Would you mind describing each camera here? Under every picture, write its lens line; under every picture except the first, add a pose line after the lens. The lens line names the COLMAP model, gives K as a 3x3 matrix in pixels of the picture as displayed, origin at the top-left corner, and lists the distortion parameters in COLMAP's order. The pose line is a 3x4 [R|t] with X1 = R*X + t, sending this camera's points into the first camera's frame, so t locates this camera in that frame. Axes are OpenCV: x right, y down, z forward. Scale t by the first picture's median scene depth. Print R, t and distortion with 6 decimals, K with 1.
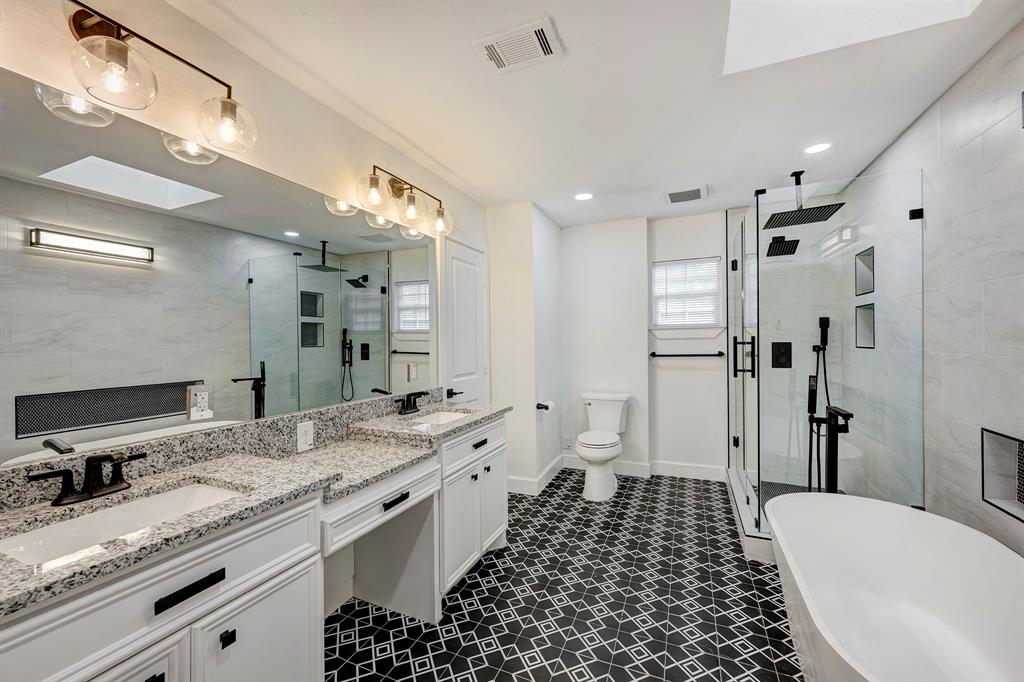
lens RADIAL K [[410.4, 0, 506.8], [0, 410.4, 341.8], [0, 0, 1]] dist [-0.006452, -0.000084]
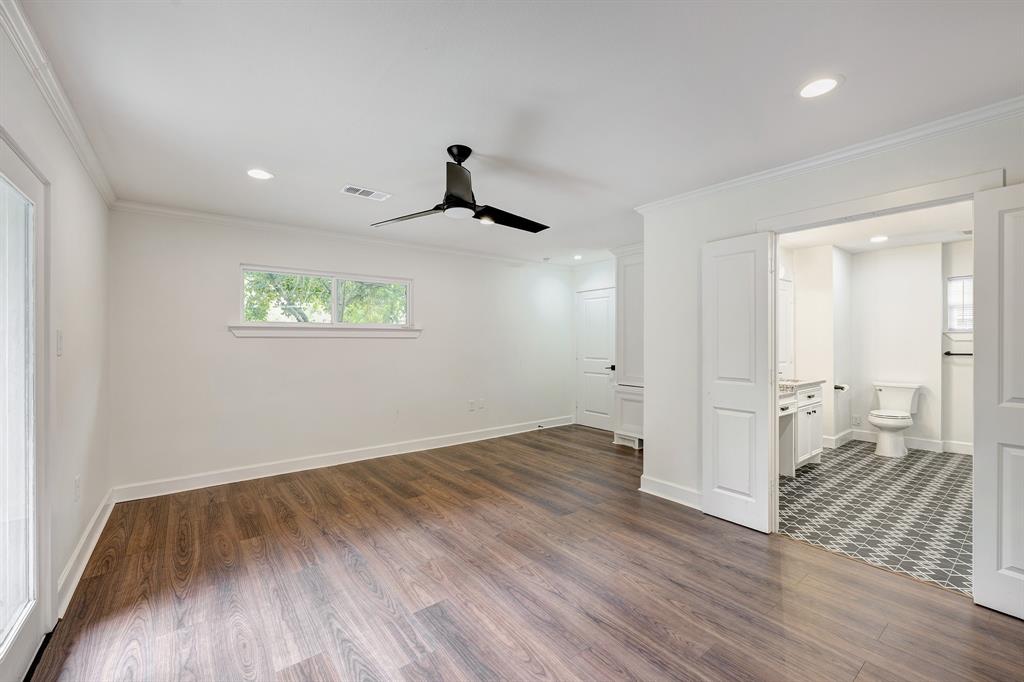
lens RADIAL K [[410.4, 0, 518.6], [0, 410.4, 339.2], [0, 0, 1]] dist [-0.006452, -0.000084]
pose [[0.879450, 0.010527, -0.475875, -0.198874], [-0.011592, 0.999933, 0.000697, 0.002673], [0.475850, 0.004903, 0.879513, -0.707404]]
